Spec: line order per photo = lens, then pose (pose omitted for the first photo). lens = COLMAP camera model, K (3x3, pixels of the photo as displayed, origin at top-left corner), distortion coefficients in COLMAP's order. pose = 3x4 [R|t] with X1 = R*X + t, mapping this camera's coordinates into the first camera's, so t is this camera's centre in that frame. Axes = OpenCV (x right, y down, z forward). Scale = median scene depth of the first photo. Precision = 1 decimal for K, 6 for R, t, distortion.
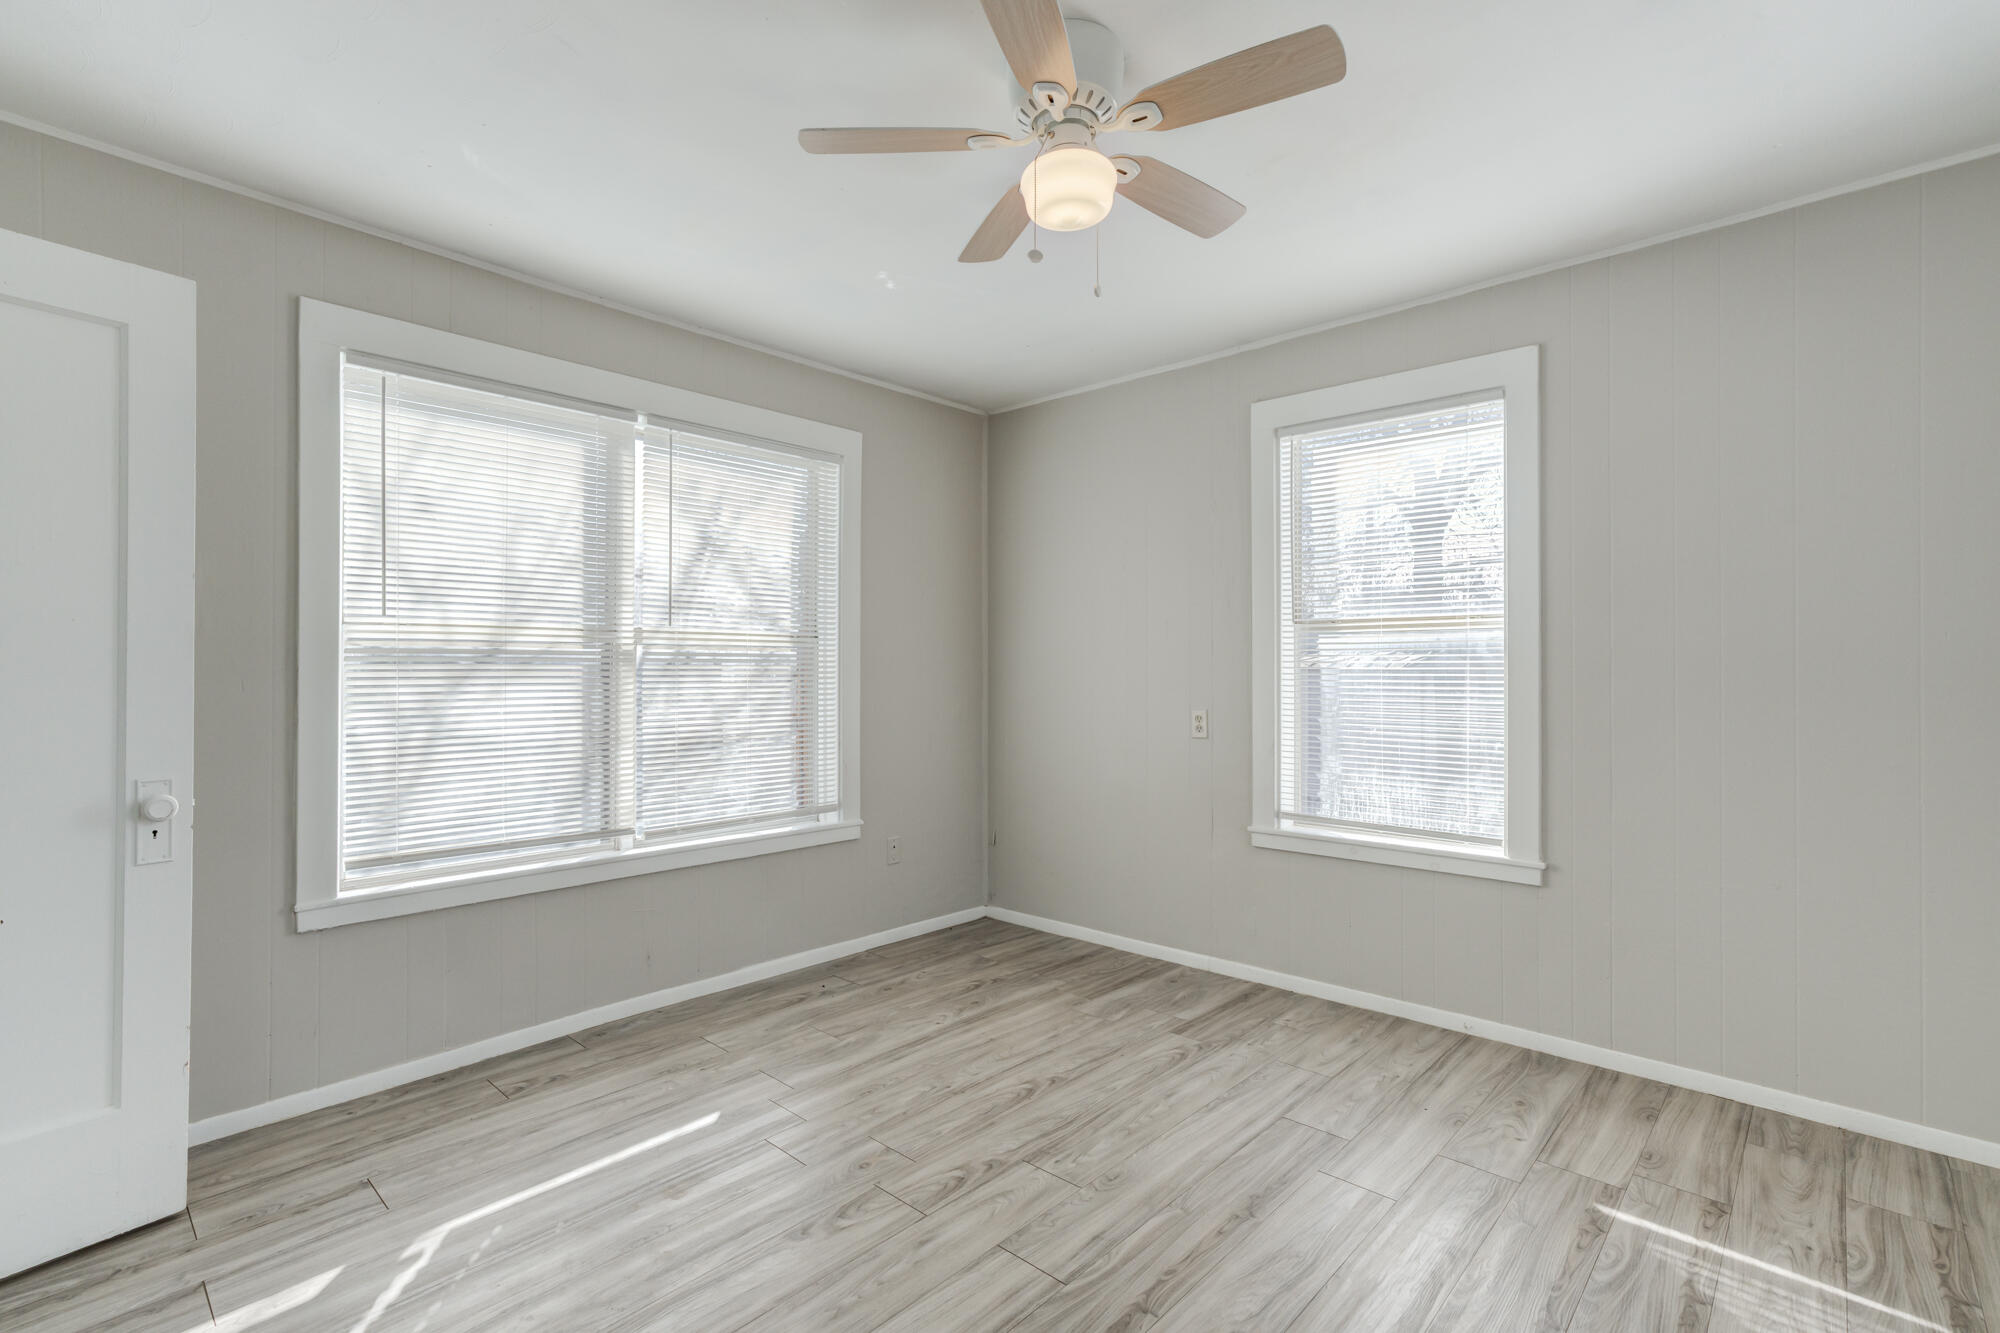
lens RADIAL K [[930.2, 0, 1002.3], [0, 930.2, 673.7], [0, 0, 1]] dist [-0.017496, 0.014566]
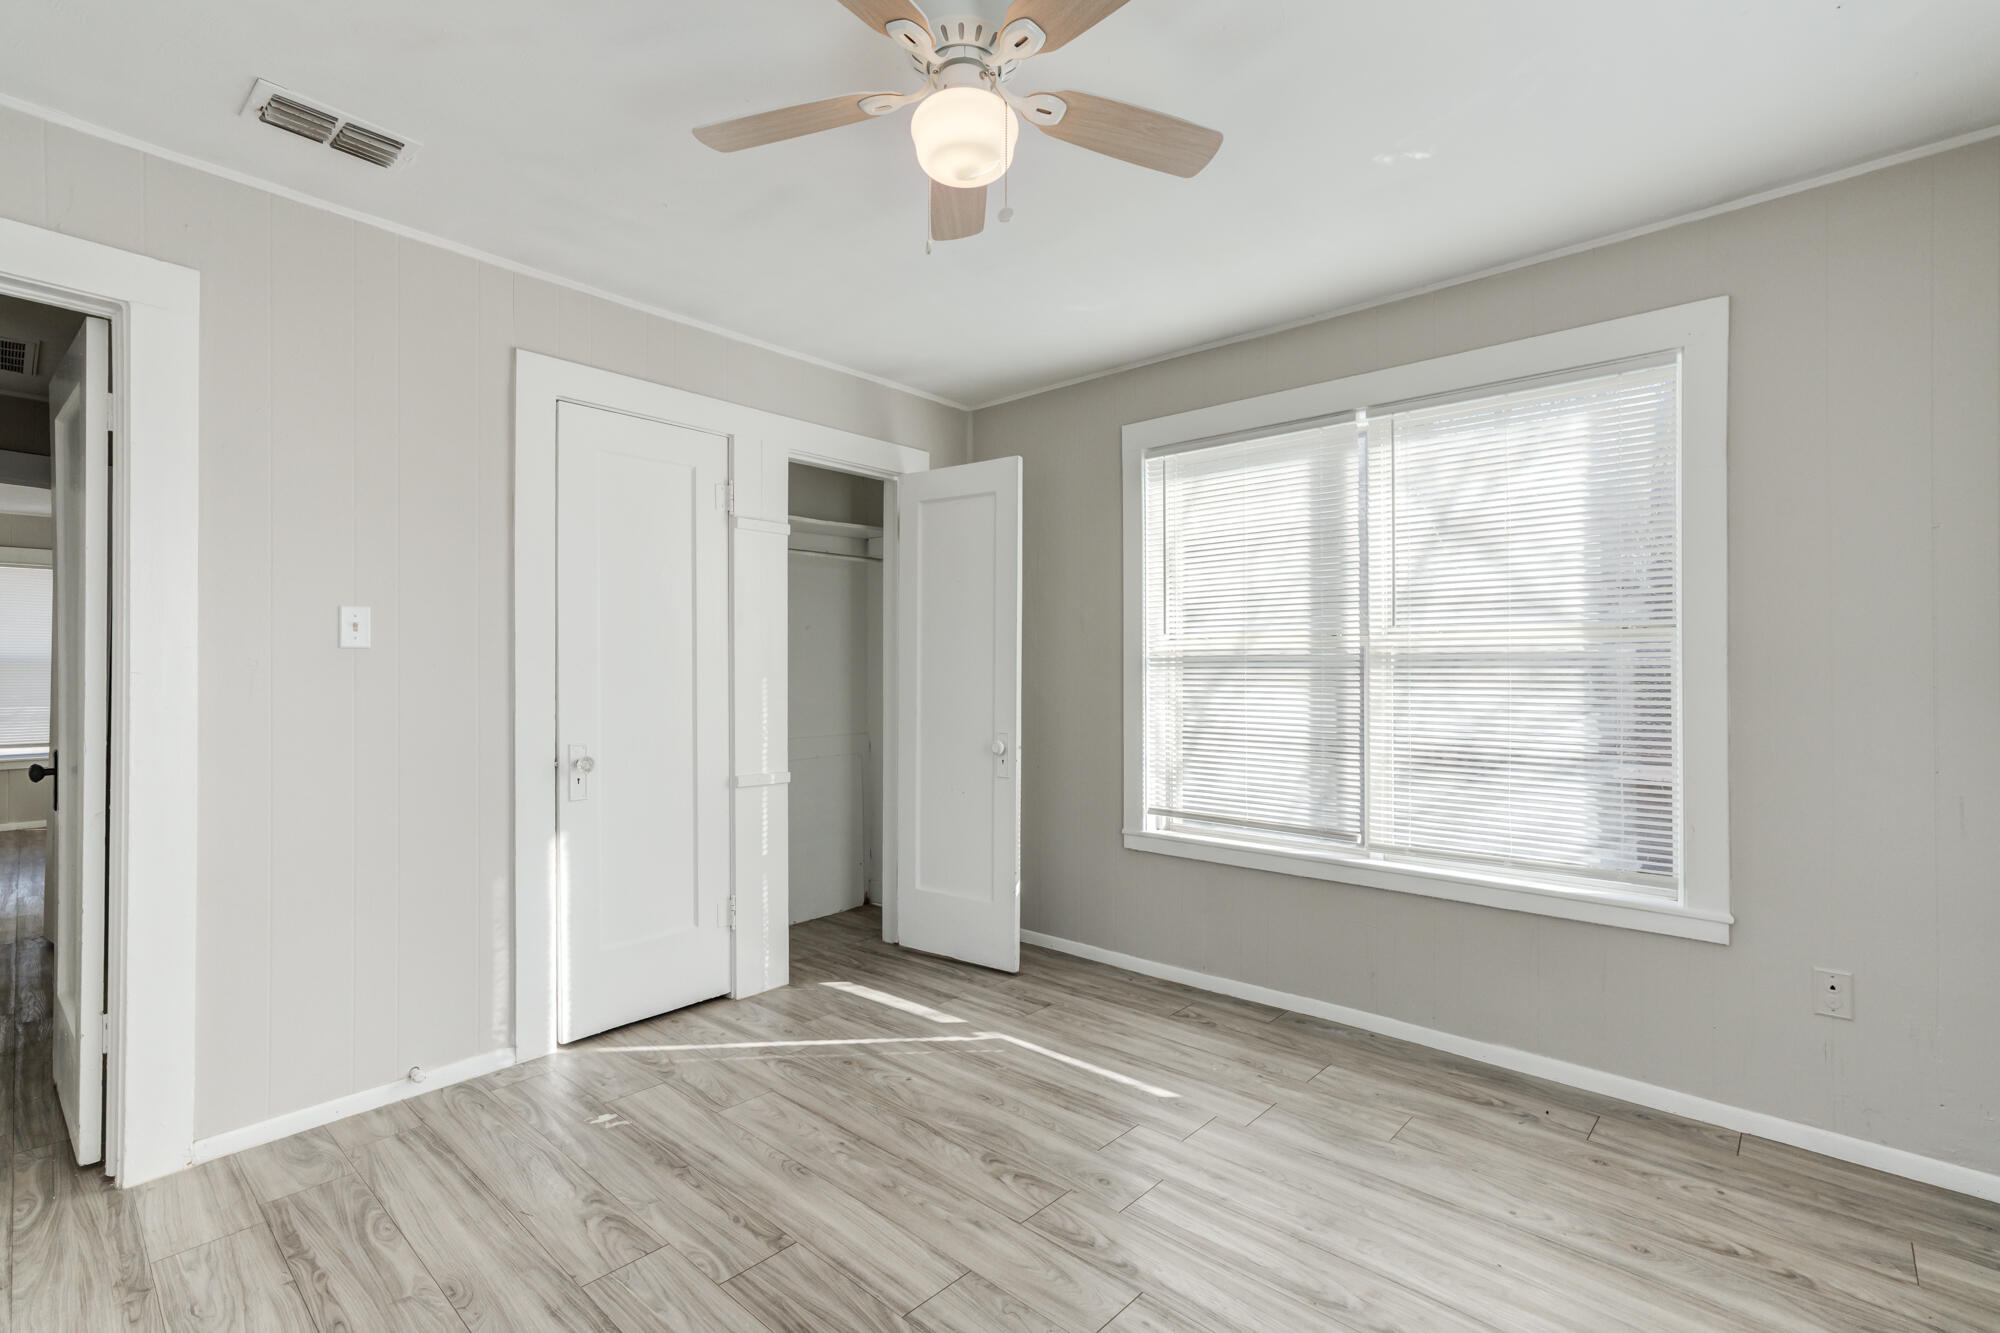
lens RADIAL K [[930.2, 0, 1002.3], [0, 930.2, 673.7], [0, 0, 1]] dist [-0.017496, 0.014566]
pose [[-0.020038, -0.001860, -0.999797, 0.665461], [-0.009035, 0.999958, -0.001679, 0.001008], [0.999758, 0.008999, -0.020054, 0.730878]]
